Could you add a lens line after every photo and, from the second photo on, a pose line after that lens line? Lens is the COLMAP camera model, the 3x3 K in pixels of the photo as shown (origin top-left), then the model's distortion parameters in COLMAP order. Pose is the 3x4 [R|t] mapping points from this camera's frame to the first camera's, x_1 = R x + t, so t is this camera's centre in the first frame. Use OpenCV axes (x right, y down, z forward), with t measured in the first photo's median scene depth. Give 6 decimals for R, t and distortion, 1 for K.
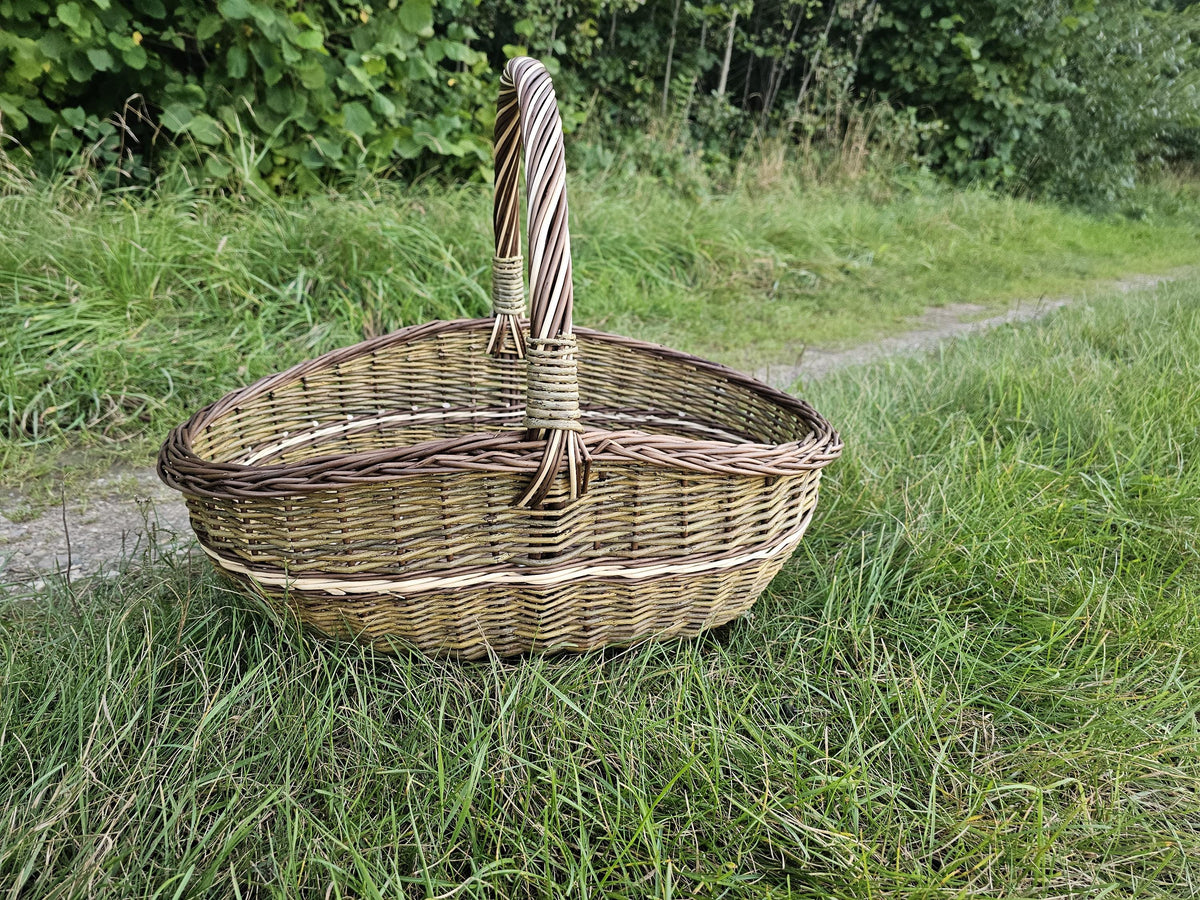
lens RADIAL K [[825.5, 0, 597.6], [0, 825.5, 437.8], [0, 0, 1]] dist [0.039261, -0.046161]
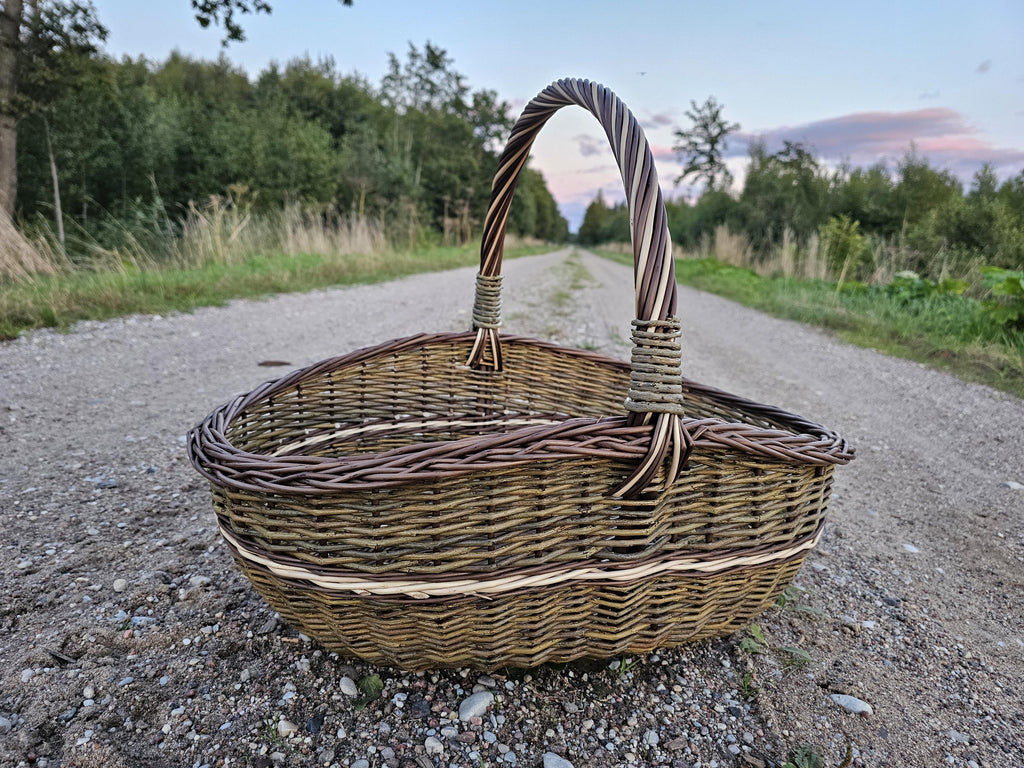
lens RADIAL K [[704.4, 0, 509.1], [0, 704.4, 379.5], [0, 0, 1]] dist [0.039261, -0.046161]
pose [[0.990243, 0.004019, 0.139294, -0.307599], [0.014111, 0.991554, -0.128924, 0.048543], [-0.138636, 0.129632, 0.981823, 0.175598]]
